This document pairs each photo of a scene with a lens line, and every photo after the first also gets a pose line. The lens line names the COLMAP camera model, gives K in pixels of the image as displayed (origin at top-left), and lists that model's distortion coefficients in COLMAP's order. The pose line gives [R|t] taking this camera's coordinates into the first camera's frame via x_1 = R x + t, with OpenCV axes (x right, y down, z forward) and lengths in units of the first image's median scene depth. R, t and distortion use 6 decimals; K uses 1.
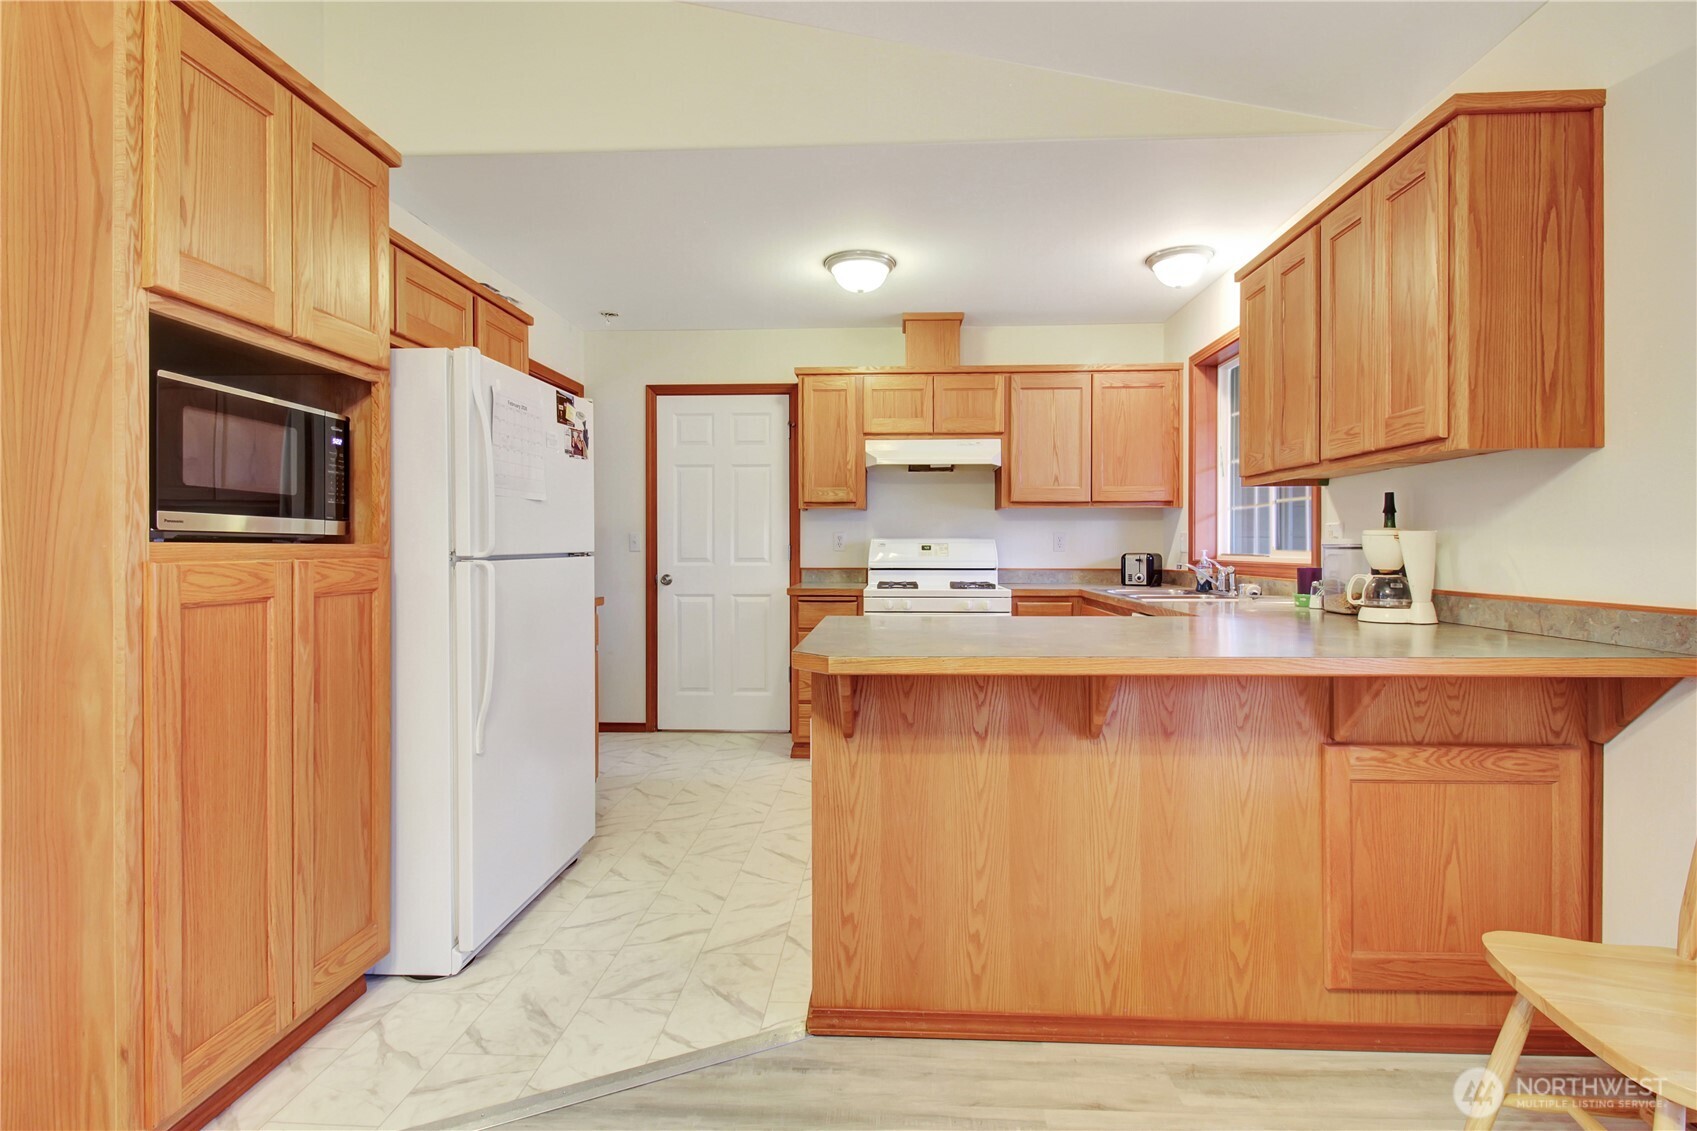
lens RADIAL K [[784.8, 0, 862.0], [0, 784.8, 553.7], [0, 0, 1]] dist [0.015009, -0.009897]
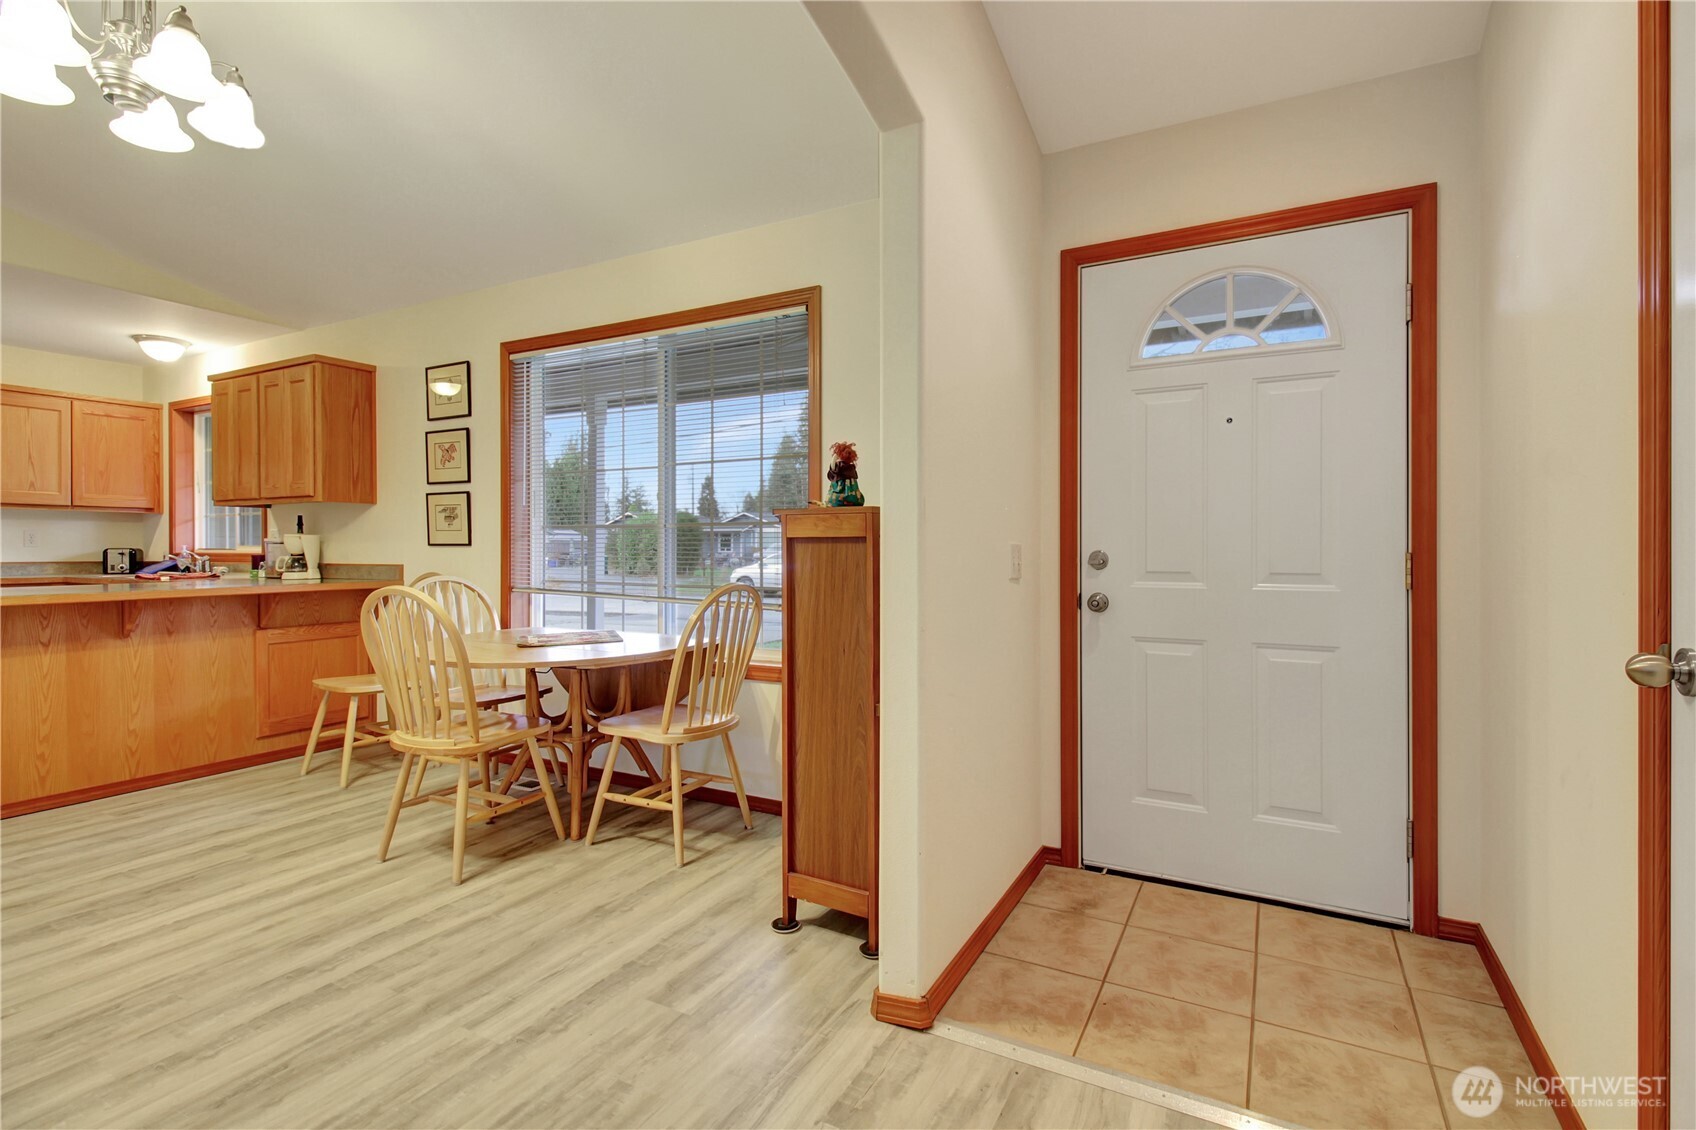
lens RADIAL K [[784.3, 0, 865.7], [0, 784.3, 551.3], [0, 0, 1]] dist [0.015009, -0.009897]
pose [[0.423258, -0.003216, 0.906004, -0.446559], [0.006484, 0.999979, 0.000520, 0.017791], [-0.905986, 0.005654, 0.423270, -0.957572]]
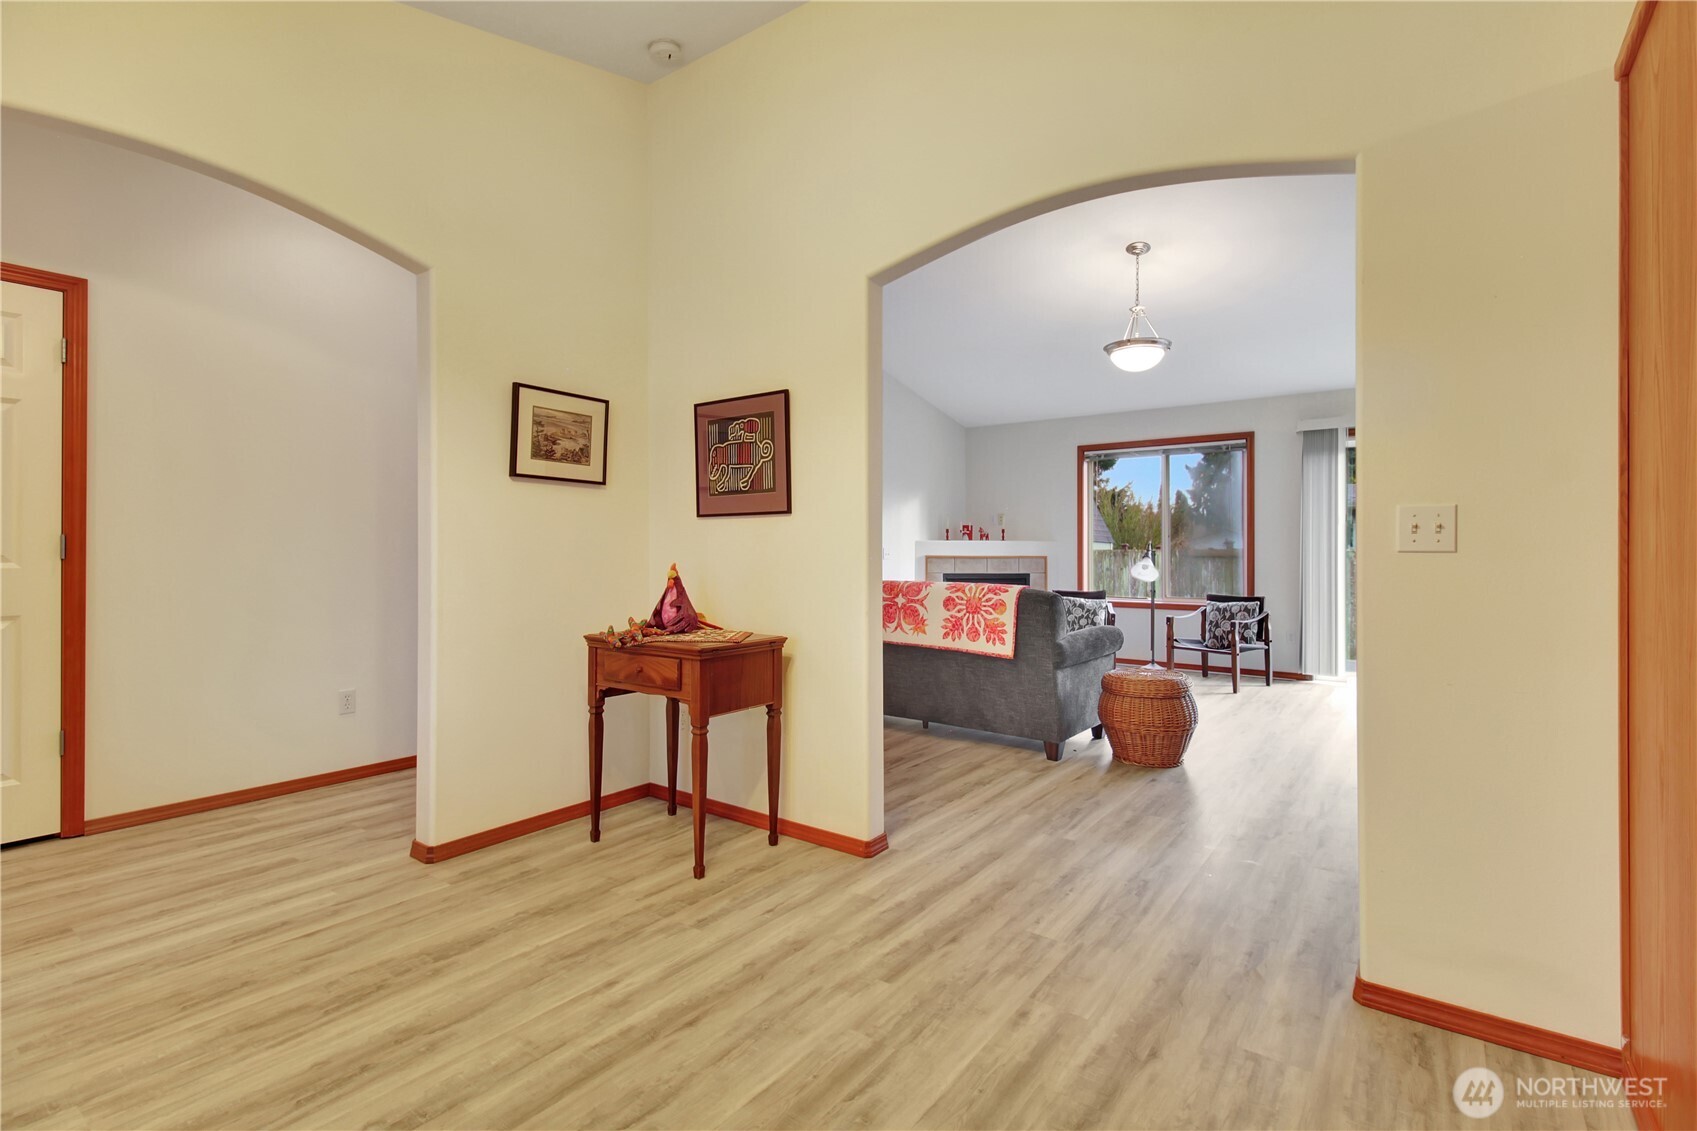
lens RADIAL K [[784.8, 0, 858.4], [0, 784.8, 554.5], [0, 0, 1]] dist [0.015009, -0.009897]
pose [[-0.550909, 0.002399, -0.834562, 0.147617], [-0.010305, 0.999900, 0.009676, 0.009968], [0.834502, 0.013931, -0.550829, 0.313886]]
